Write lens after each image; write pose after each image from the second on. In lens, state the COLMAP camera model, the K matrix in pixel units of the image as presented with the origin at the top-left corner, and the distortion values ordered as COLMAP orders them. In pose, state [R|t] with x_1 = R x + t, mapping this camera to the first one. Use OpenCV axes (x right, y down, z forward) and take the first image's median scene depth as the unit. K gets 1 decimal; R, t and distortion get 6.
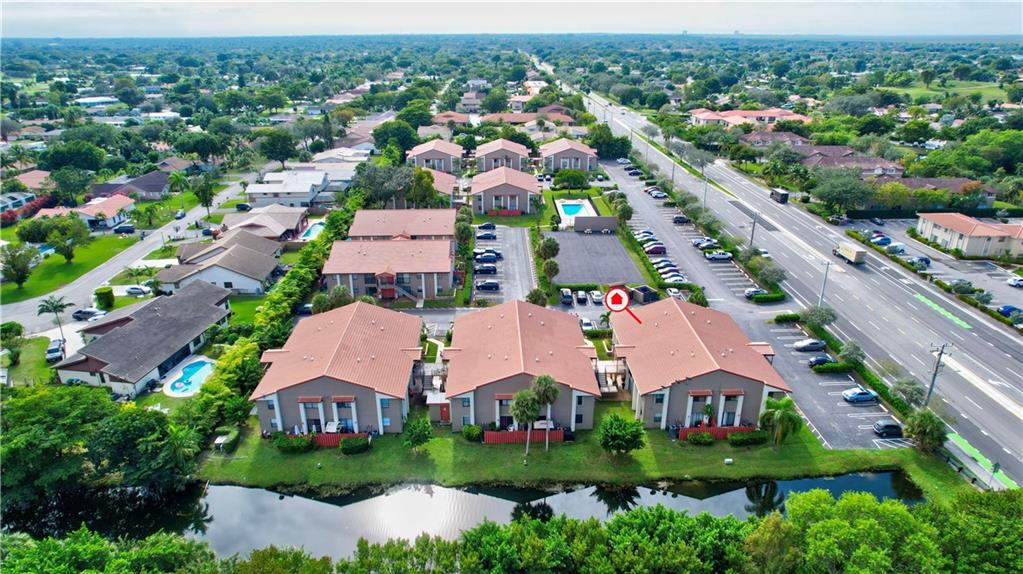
lens RADIAL K [[652.8, 0, 508.5], [0, 652.8, 292.1], [0, 0, 1]] dist [-0.080013, 0.074805]
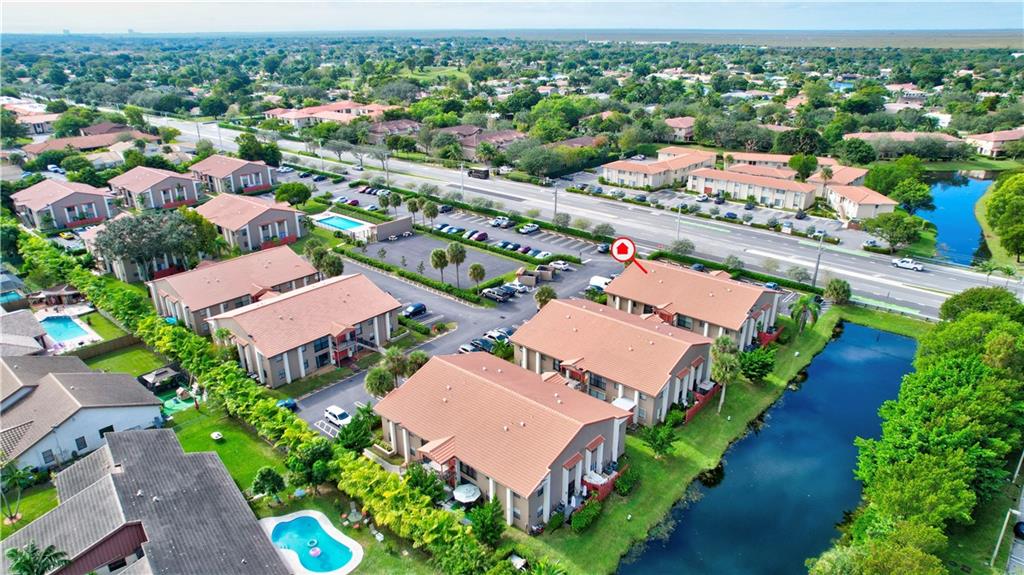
lens RADIAL K [[653.4, 0, 509.0], [0, 653.4, 292.6], [0, 0, 1]] dist [-0.080013, 0.074805]
pose [[0.679993, -0.279454, 0.677875, -0.477818], [0.277118, 0.953898, 0.115260, -0.089372], [-0.678833, 0.109476, 0.726086, 0.230688]]
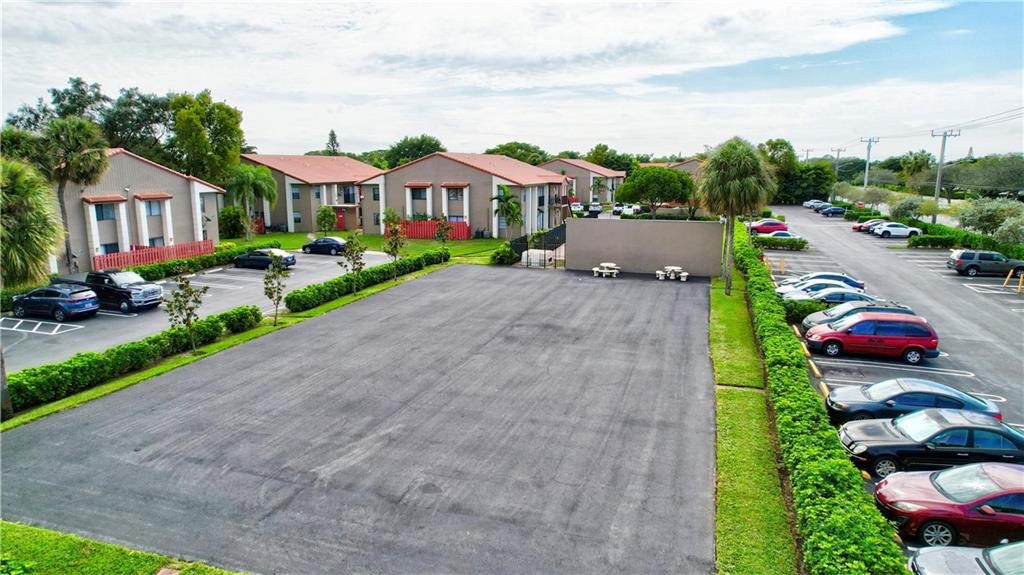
lens RADIAL K [[653.4, 0, 509.0], [0, 653.4, 292.6], [0, 0, 1]] dist [-0.080013, 0.074805]
pose [[0.948165, 0.060977, -0.311872, 0.190513], [-0.118365, 0.978564, -0.168530, -0.036277], [0.294911, 0.196709, 0.935058, 0.820634]]
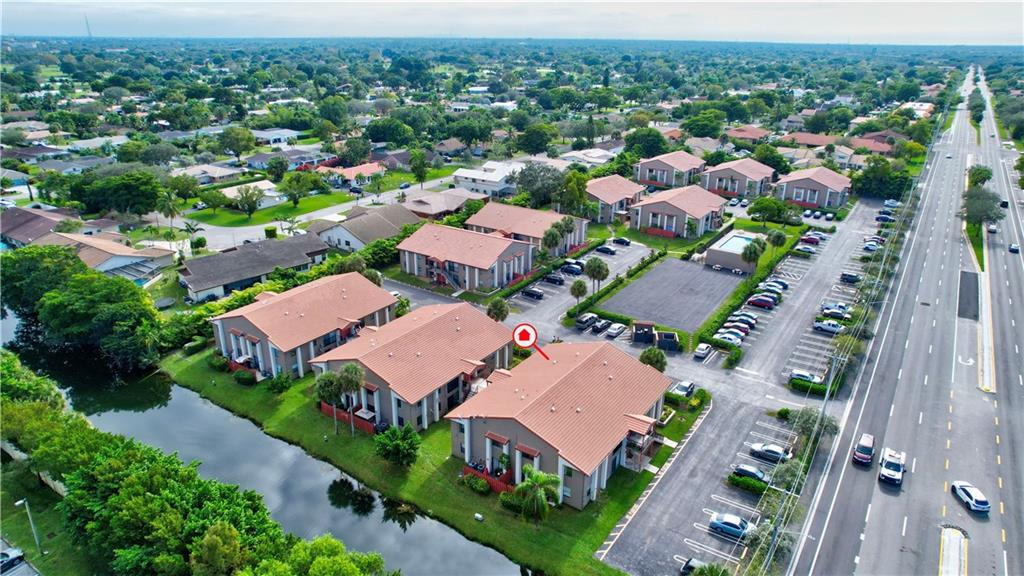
lens RADIAL K [[653.4, 0, 509.0], [0, 653.4, 293.1], [0, 0, 1]] dist [-0.080013, 0.074805]
pose [[0.812906, 0.224337, -0.537454, 0.417341], [-0.227766, 0.971795, 0.061133, -0.054882], [0.536009, 0.072718, 0.841074, 0.130000]]
